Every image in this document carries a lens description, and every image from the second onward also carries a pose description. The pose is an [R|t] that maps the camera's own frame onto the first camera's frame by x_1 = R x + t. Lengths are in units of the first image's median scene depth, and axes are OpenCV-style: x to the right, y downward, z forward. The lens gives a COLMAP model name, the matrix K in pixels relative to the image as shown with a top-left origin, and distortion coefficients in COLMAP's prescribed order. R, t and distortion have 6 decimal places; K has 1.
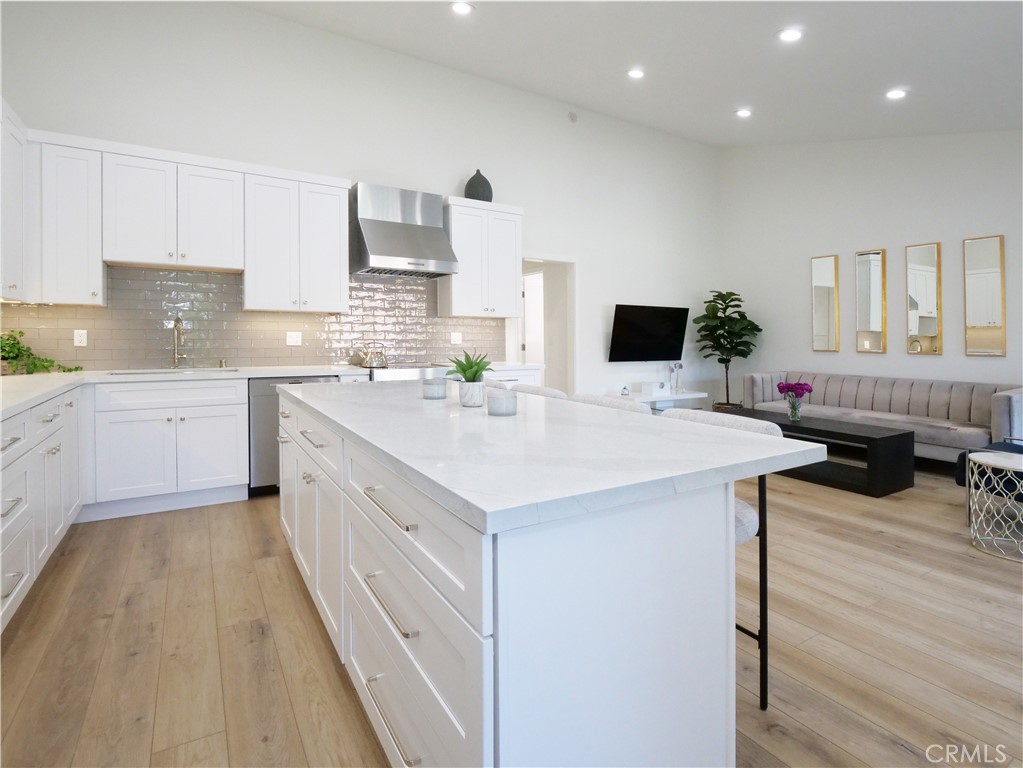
lens RADIAL K [[487.6, 0, 443.2], [0, 487.6, 322.5], [0, 0, 1]] dist [-0.014008, -0.000011]
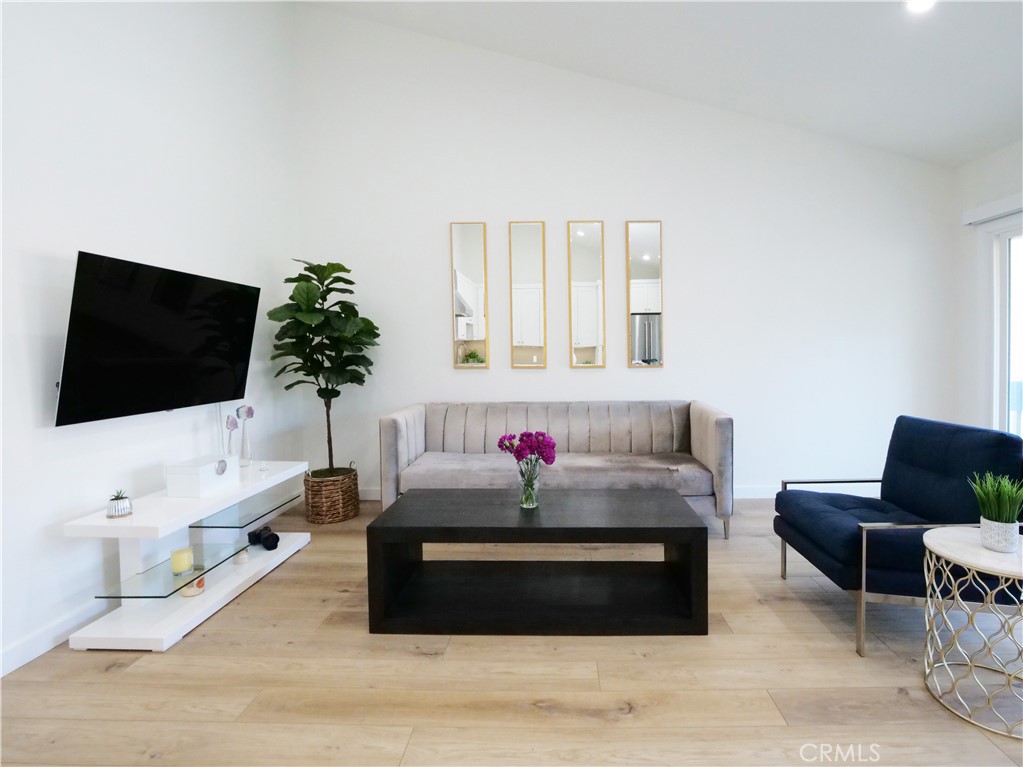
lens RADIAL K [[561.4, 0, 556.5], [0, 561.4, 367.1], [0, 0, 1]] dist [-0.017031, -0.000357]
pose [[0.463308, -0.036120, 0.885461, 0.158316], [-0.010028, 0.998891, 0.045994, 0.020094], [-0.886141, -0.030189, 0.462432, 0.502357]]
